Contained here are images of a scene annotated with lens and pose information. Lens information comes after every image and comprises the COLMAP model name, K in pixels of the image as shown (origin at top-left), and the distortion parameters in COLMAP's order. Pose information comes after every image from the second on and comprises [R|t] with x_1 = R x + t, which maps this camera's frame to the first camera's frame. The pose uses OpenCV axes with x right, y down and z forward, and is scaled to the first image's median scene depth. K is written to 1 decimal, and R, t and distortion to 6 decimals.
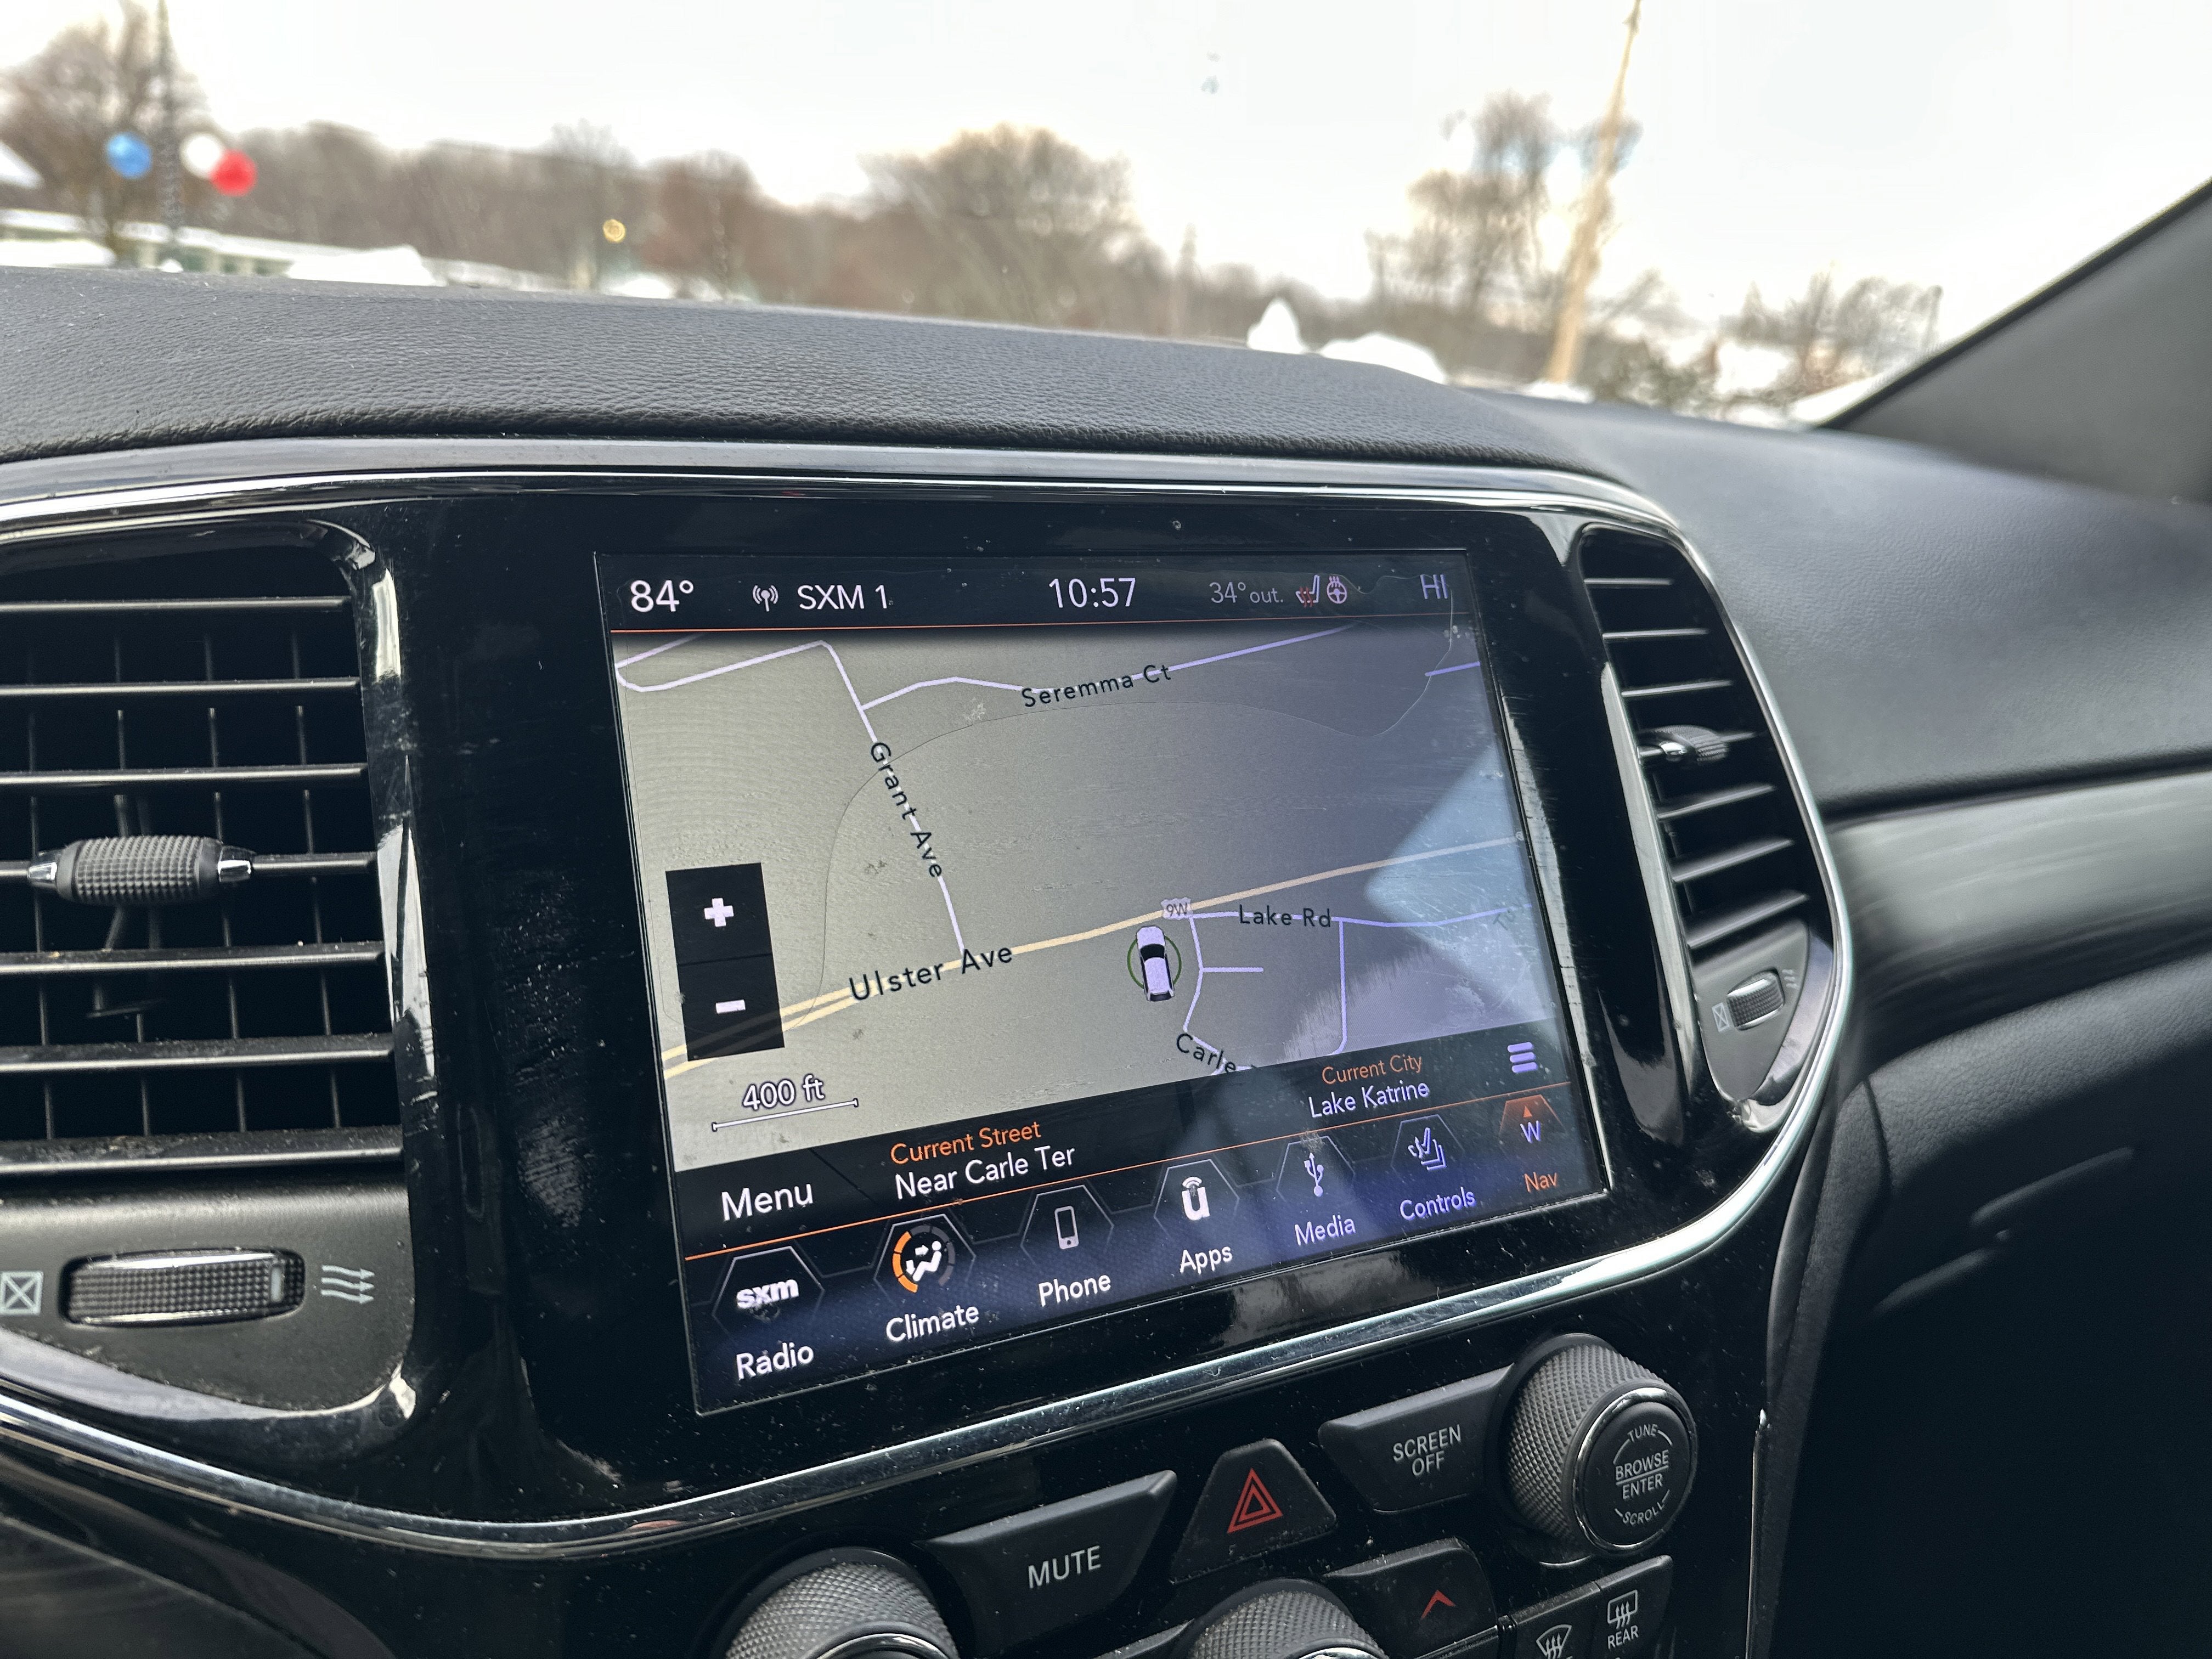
lens RADIAL K [[1558.1, 0, 1106.0], [0, 1558.1, 829.5], [0, 0, 1]] dist [0.067566, -0.077667]
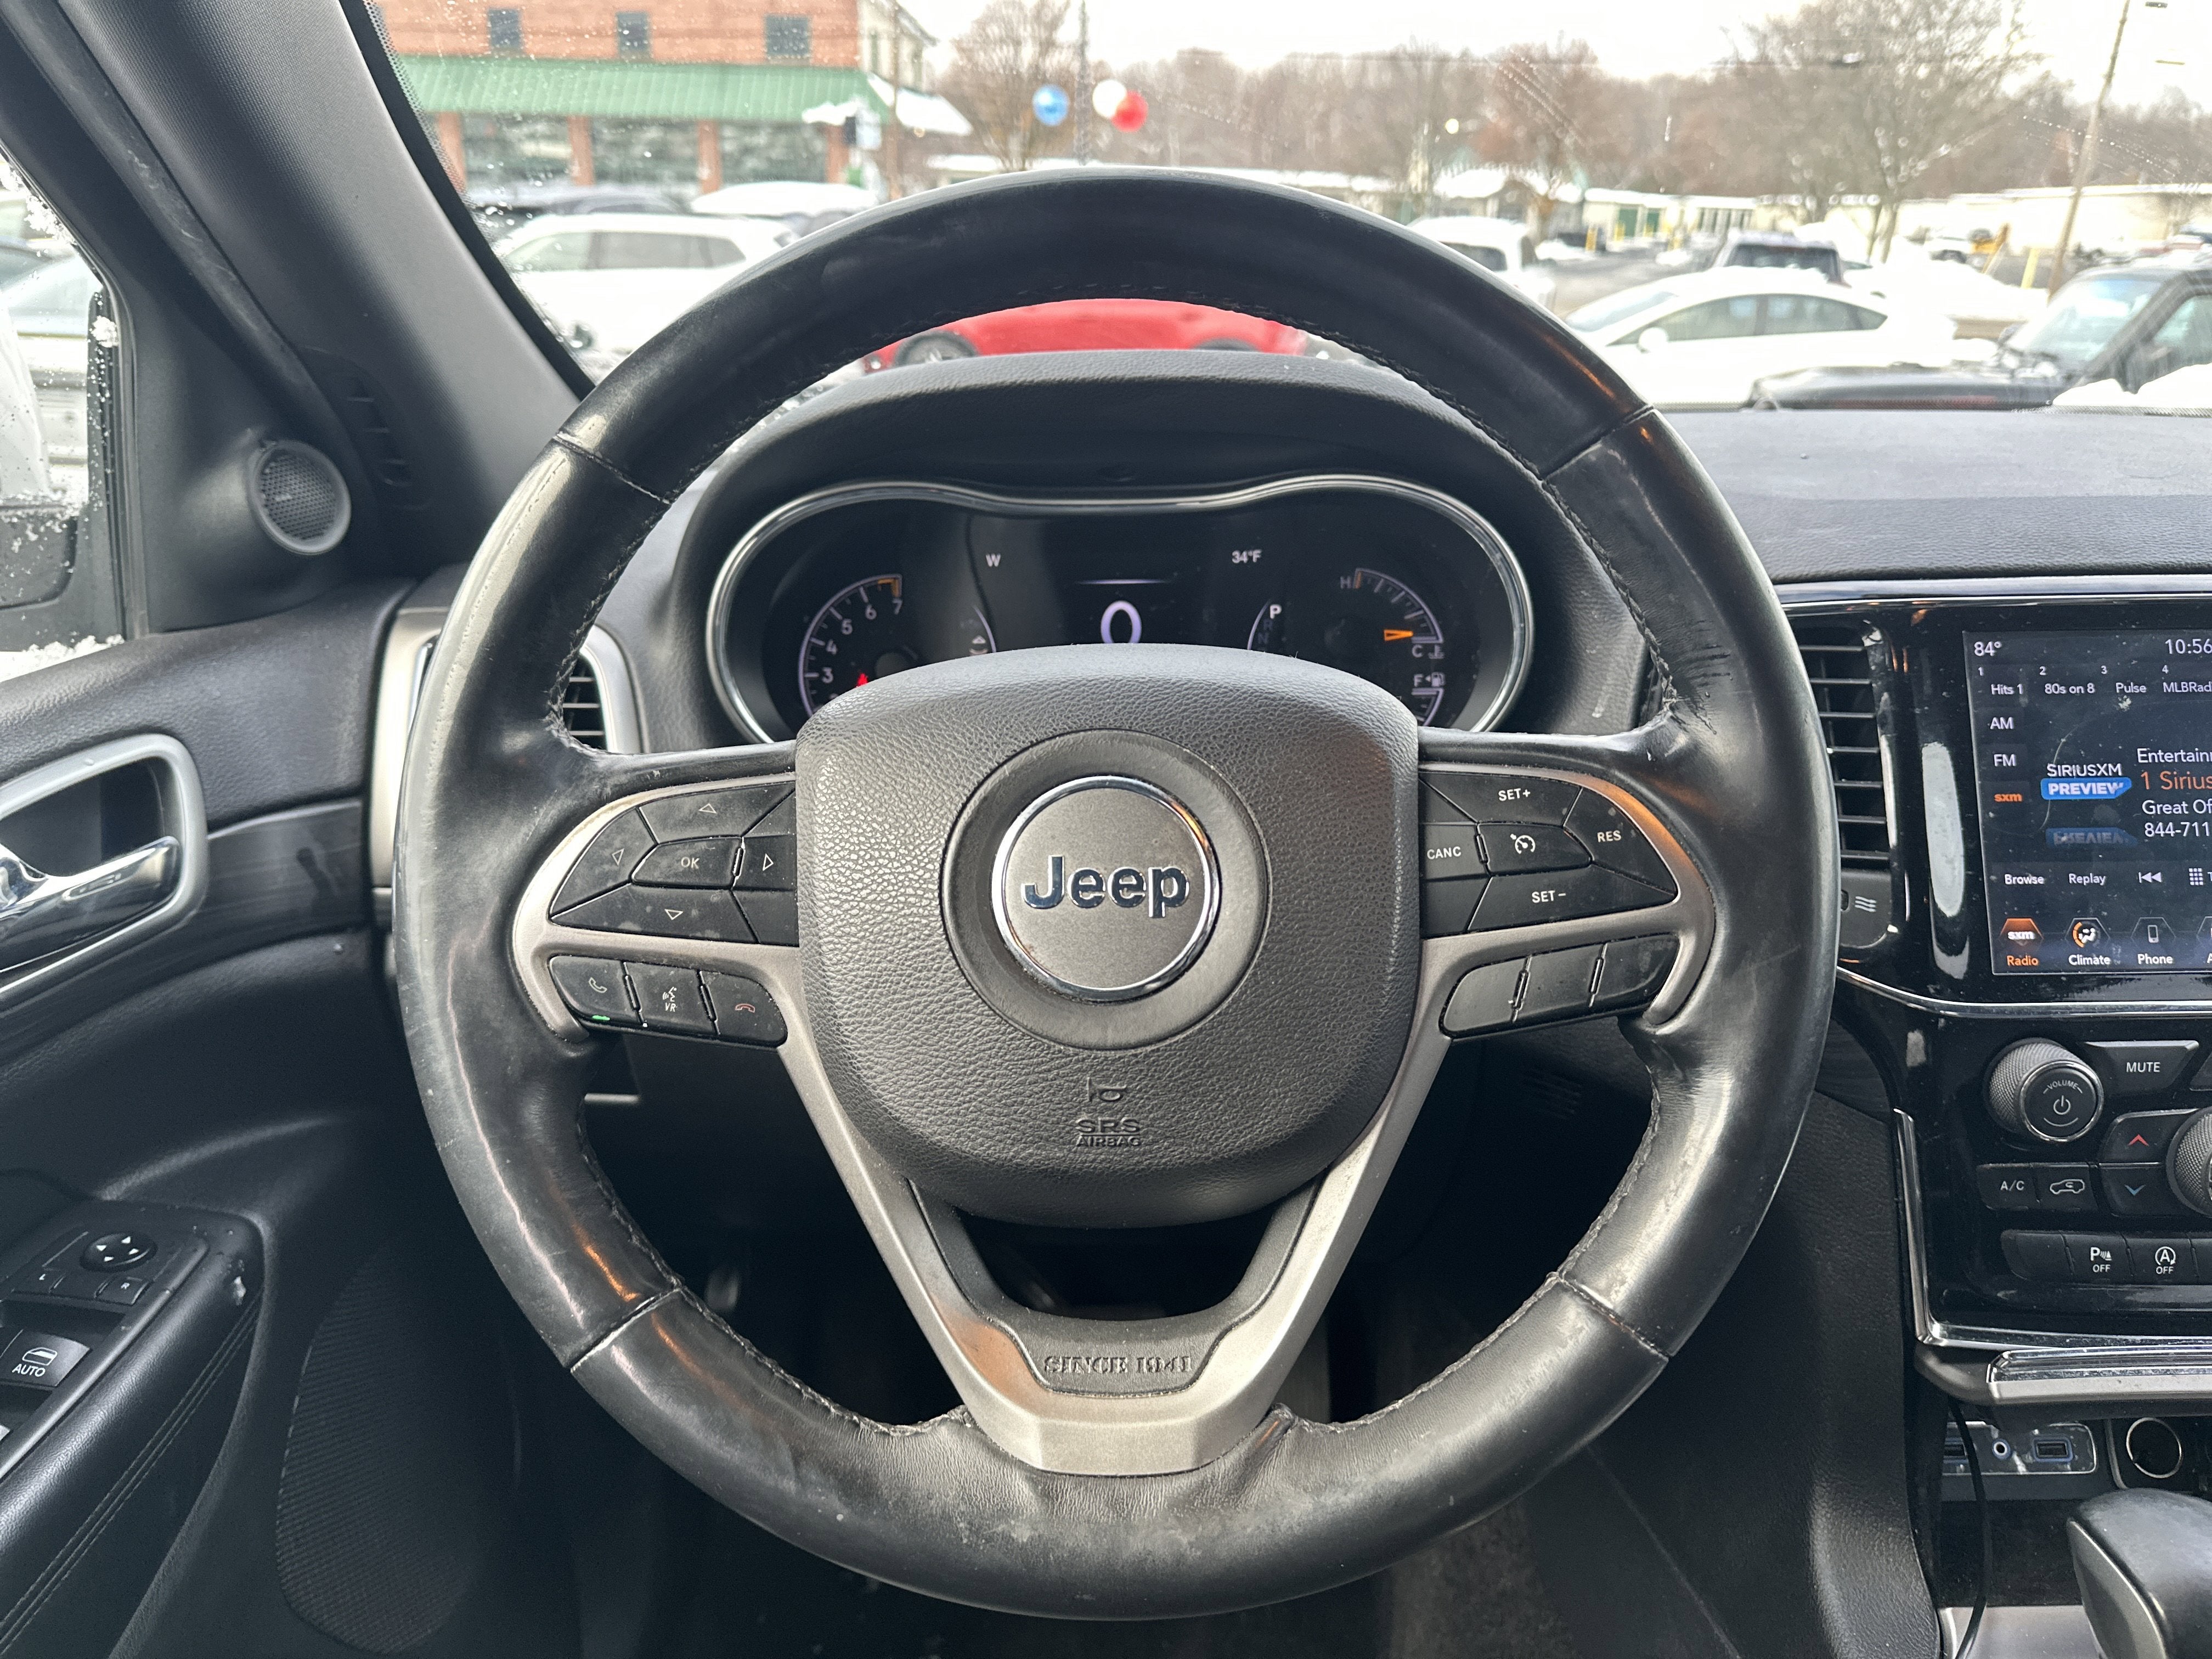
lens RADIAL K [[1584.9, 0, 1120.7], [0, 1584.9, 812.2], [0, 0, 1]] dist [-0.007265, -0.006328]
pose [[0.888329, 0.093770, -0.449531, -0.308666], [-0.068470, 0.995033, 0.072254, 0.014702], [0.454074, -0.033406, 0.890338, -1.539763]]
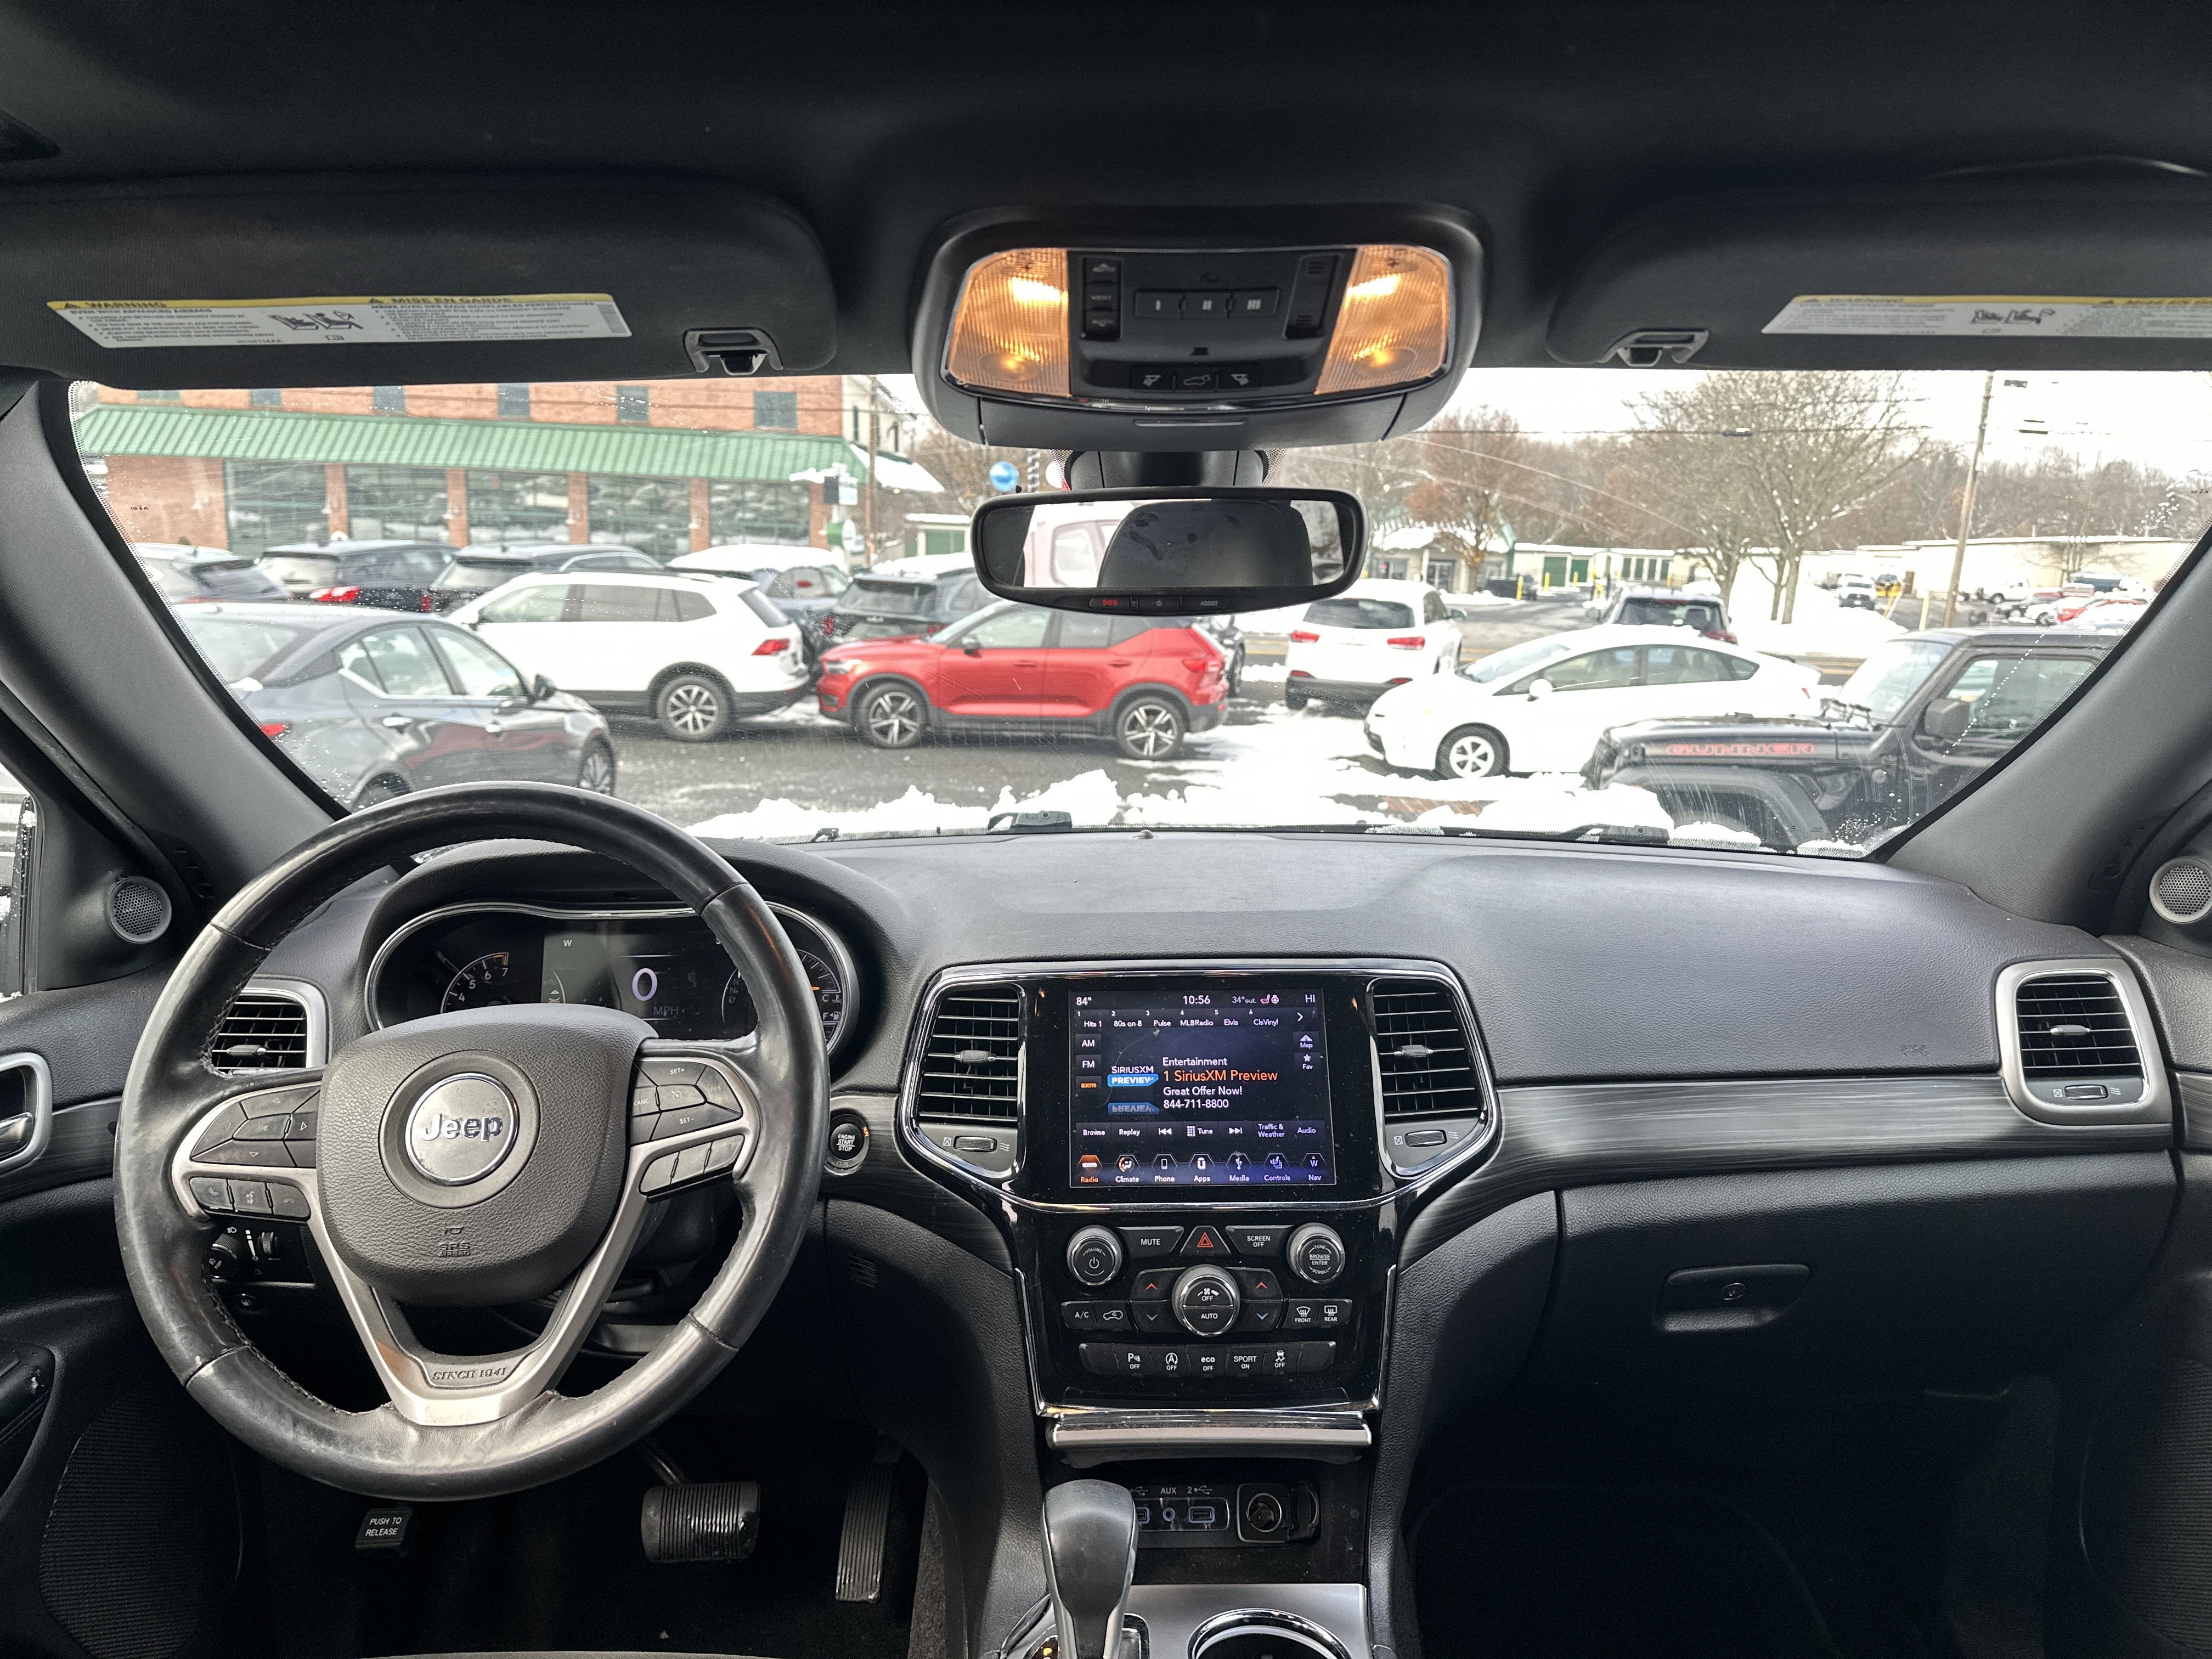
lens RADIAL K [[1558.1, 0, 1106.0], [0, 1558.1, 829.5], [0, 0, 1]] dist [0.067566, -0.077667]
pose [[0.892681, 0.008122, -0.450616, 1.471426], [-0.068704, 0.990604, -0.118250, -0.099003], [0.445422, 0.136519, 0.884851, -2.443046]]
